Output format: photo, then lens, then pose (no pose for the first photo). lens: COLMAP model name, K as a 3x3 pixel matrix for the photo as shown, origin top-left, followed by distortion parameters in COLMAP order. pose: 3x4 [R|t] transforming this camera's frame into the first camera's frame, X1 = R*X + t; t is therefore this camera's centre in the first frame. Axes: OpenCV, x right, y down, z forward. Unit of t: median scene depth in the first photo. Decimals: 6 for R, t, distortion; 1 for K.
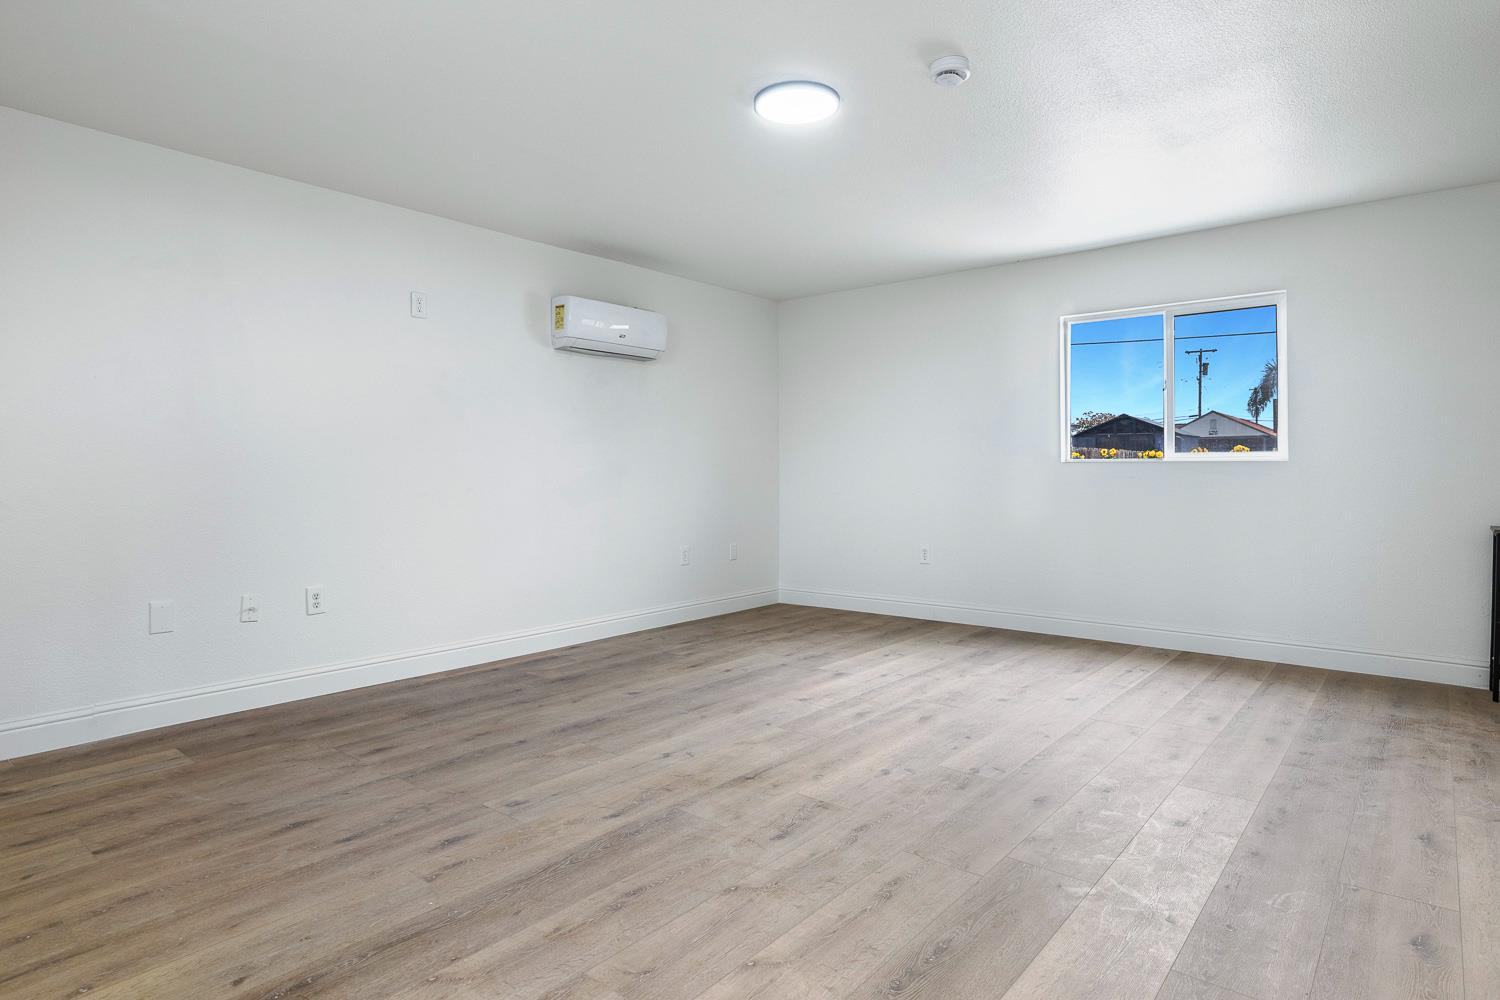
lens RADIAL K [[779.0, 0, 734.3], [0, 779.0, 479.8], [0, 0, 1]] dist [0.000932, 0.000115]
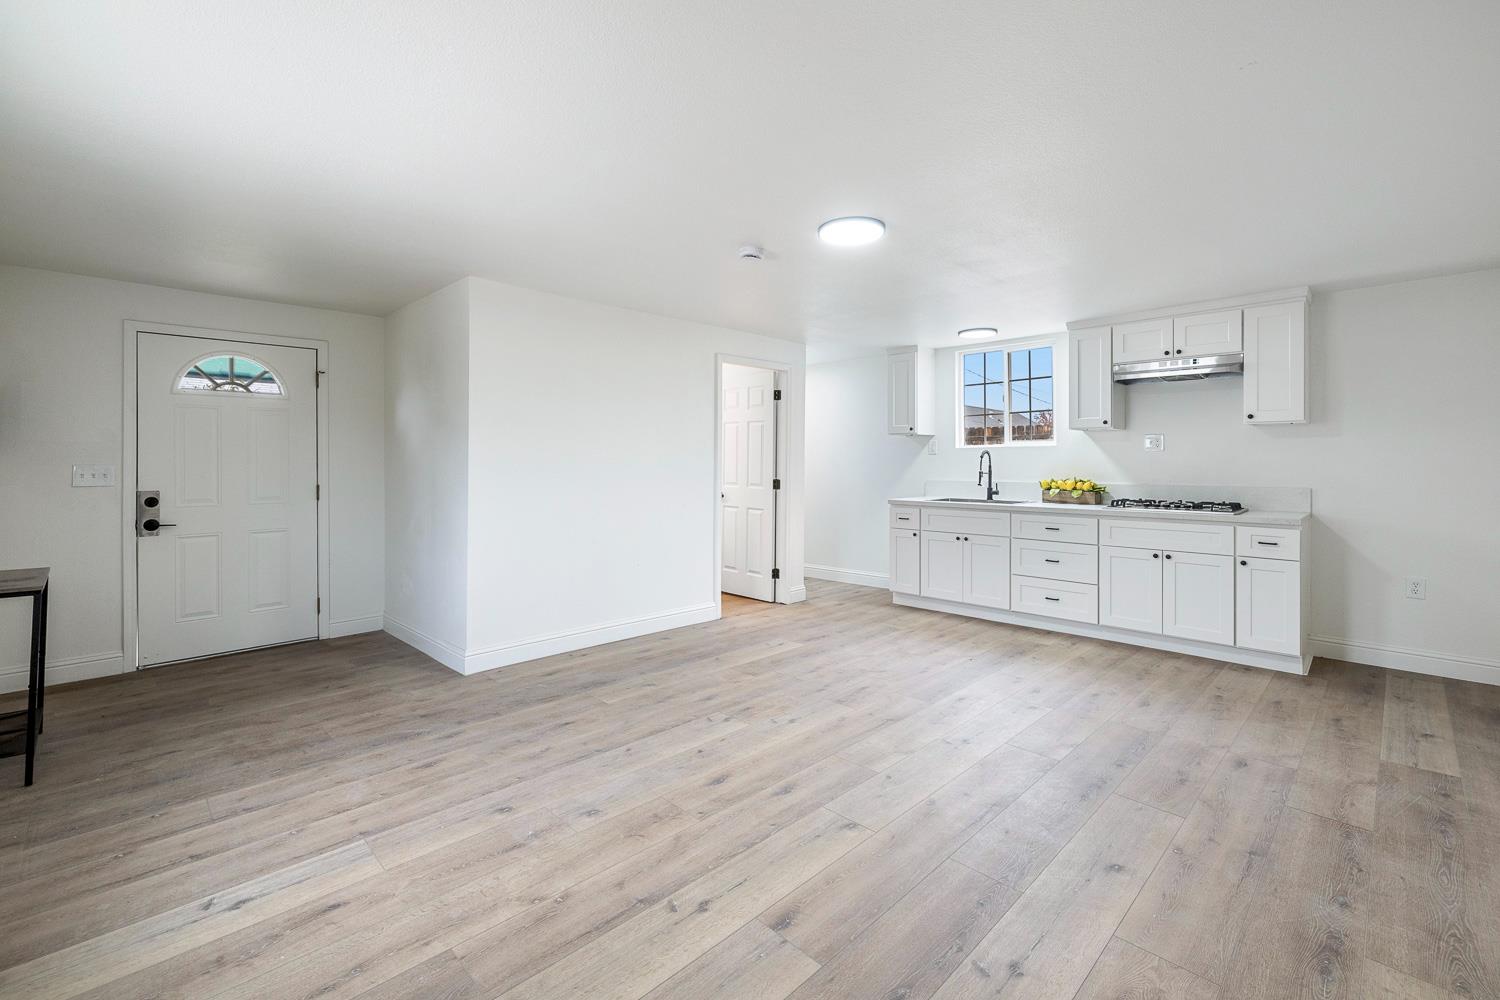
lens RADIAL K [[660.4, 0, 753.3], [0, 660.4, 462.7], [0, 0, 1]] dist [-0.000903, -0.000230]
pose [[-0.998224, 0.000483, 0.059562, 0.205530], [0.000748, 0.999990, 0.004428, -0.095233], [-0.059559, 0.004465, -0.998215, 2.319179]]
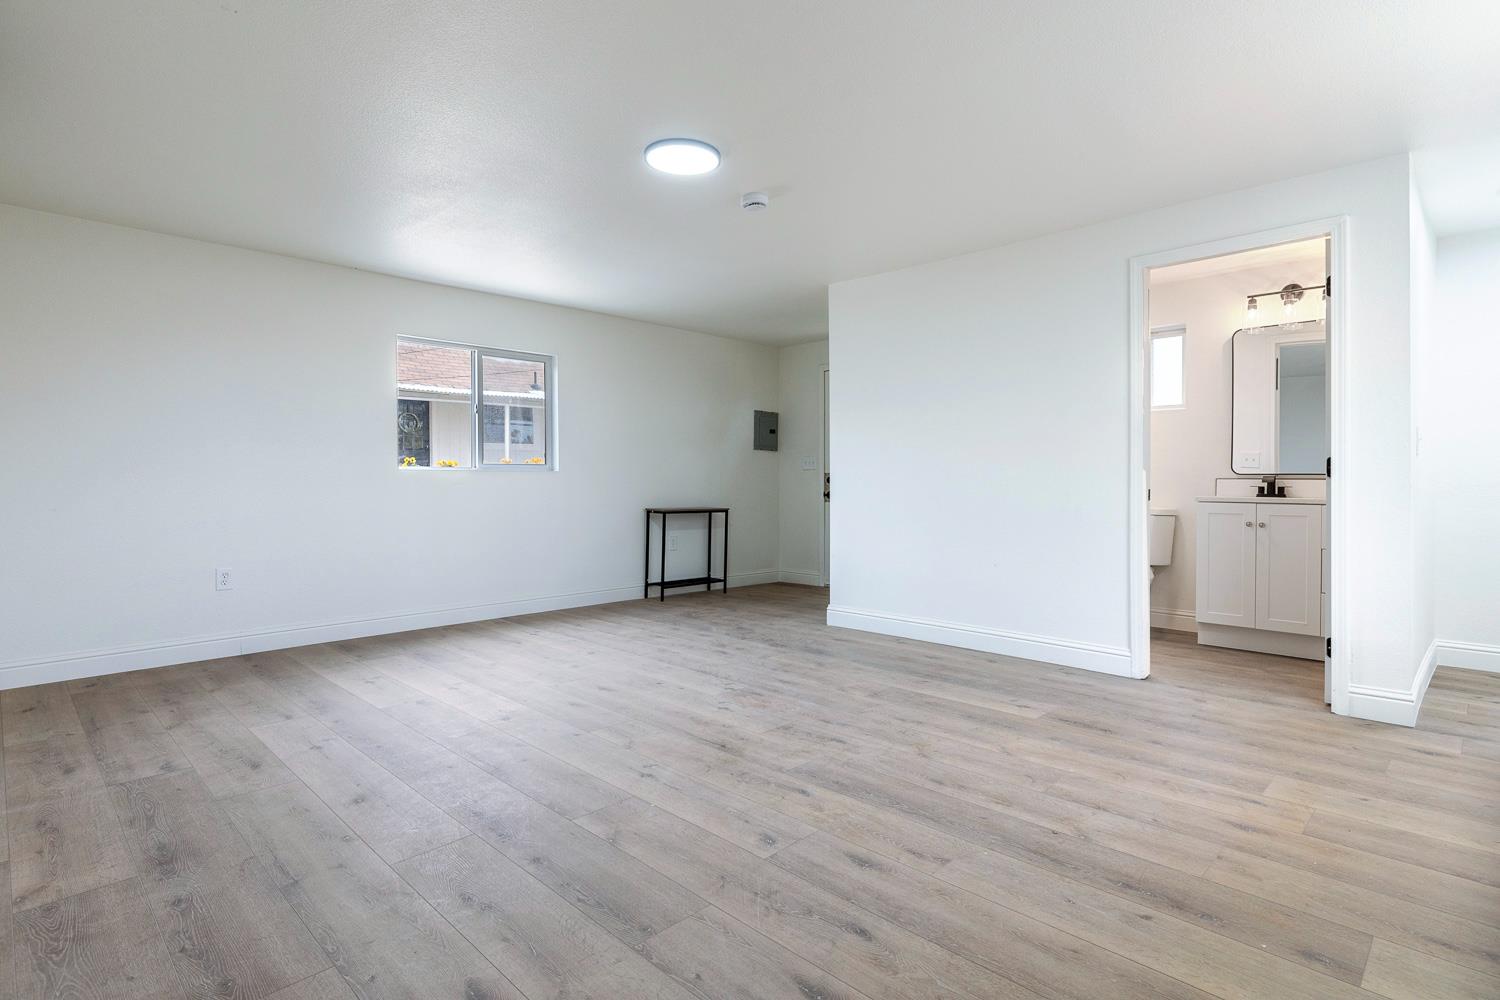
lens RADIAL K [[779.0, 0, 734.3], [0, 779.0, 479.8], [0, 0, 1]] dist [0.000932, 0.000115]
pose [[0.090100, 0.002590, 0.995929, -1.122783], [0.007894, 0.999963, -0.003314, 0.012825], [-0.995901, 0.008160, 0.090076, 0.925291]]
